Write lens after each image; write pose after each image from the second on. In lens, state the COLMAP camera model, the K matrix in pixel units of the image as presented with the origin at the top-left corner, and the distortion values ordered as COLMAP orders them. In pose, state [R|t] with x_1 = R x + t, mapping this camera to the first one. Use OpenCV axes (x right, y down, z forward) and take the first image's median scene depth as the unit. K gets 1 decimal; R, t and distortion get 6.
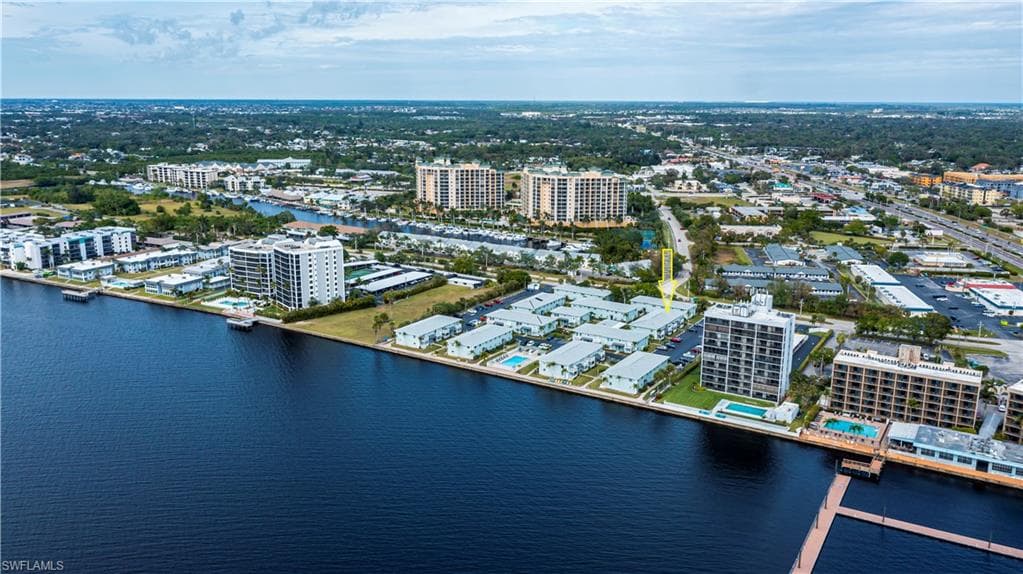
lens RADIAL K [[803.0, 0, 508.8], [0, 803.0, 284.4], [0, 0, 1]] dist [0.026719, 0.002438]
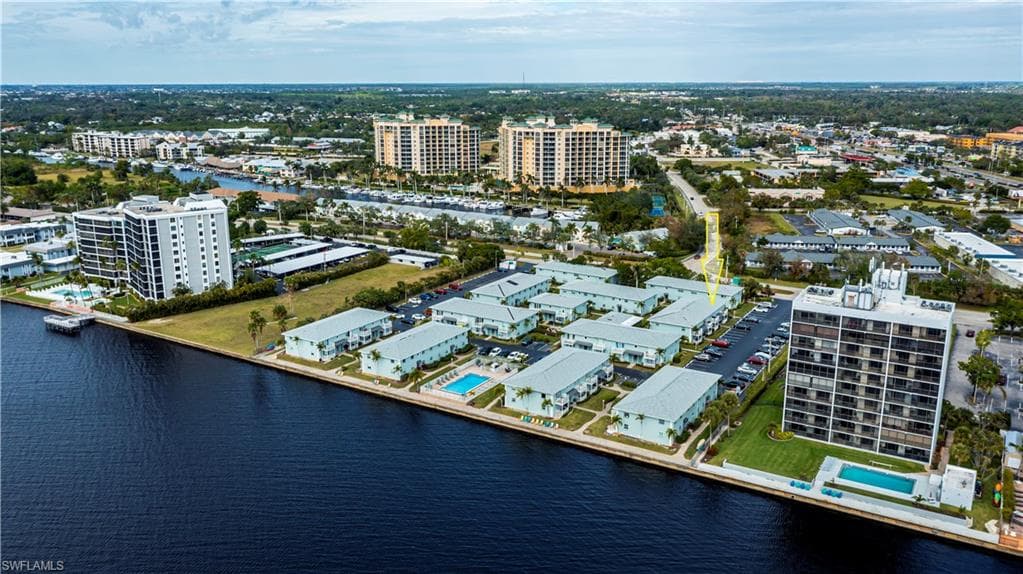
lens RADIAL K [[803.0, 0, 512.6], [0, 803.0, 290.8], [0, 0, 1]] dist [0.026719, 0.002438]
pose [[0.999854, -0.010034, 0.013865, 0.024910], [0.009654, 0.999583, 0.027211, 0.005976], [-0.014132, -0.027073, 0.999534, 0.279204]]
